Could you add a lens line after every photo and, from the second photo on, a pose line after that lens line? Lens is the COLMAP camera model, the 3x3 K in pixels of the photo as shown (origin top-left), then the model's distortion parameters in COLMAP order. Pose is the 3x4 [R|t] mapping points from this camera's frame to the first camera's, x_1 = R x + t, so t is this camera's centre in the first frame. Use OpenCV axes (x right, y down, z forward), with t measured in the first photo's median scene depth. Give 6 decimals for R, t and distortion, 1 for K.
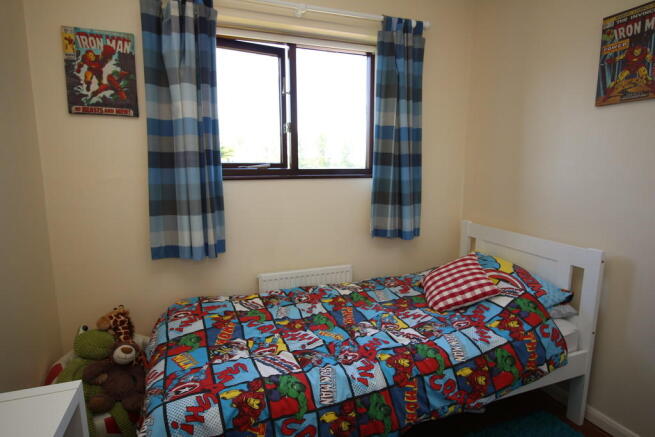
lens RADIAL K [[359.6, 0, 327.0], [0, 359.6, 219.6], [0, 0, 1]] dist [-0.008995, 0.000091]
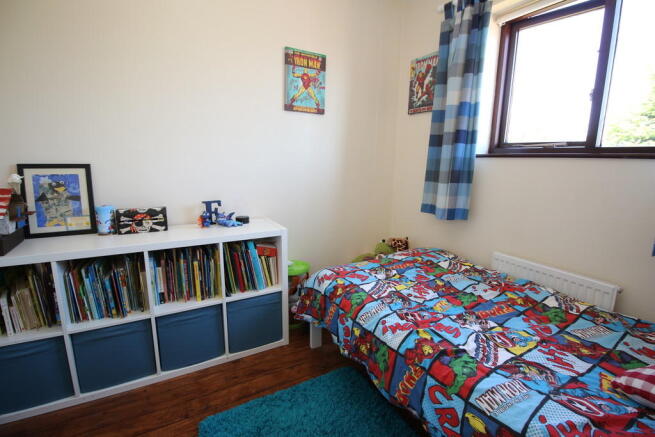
lens RADIAL K [[303.5, 0, 328.5], [0, 303.5, 217.5], [0, 0, 1]] dist [-0.006638, -0.002197]
pose [[0.145718, 0.194875, -0.969943, 0.675475], [-0.163452, 0.971677, 0.170667, -0.012569], [0.975730, 0.133670, 0.173443, 0.458461]]
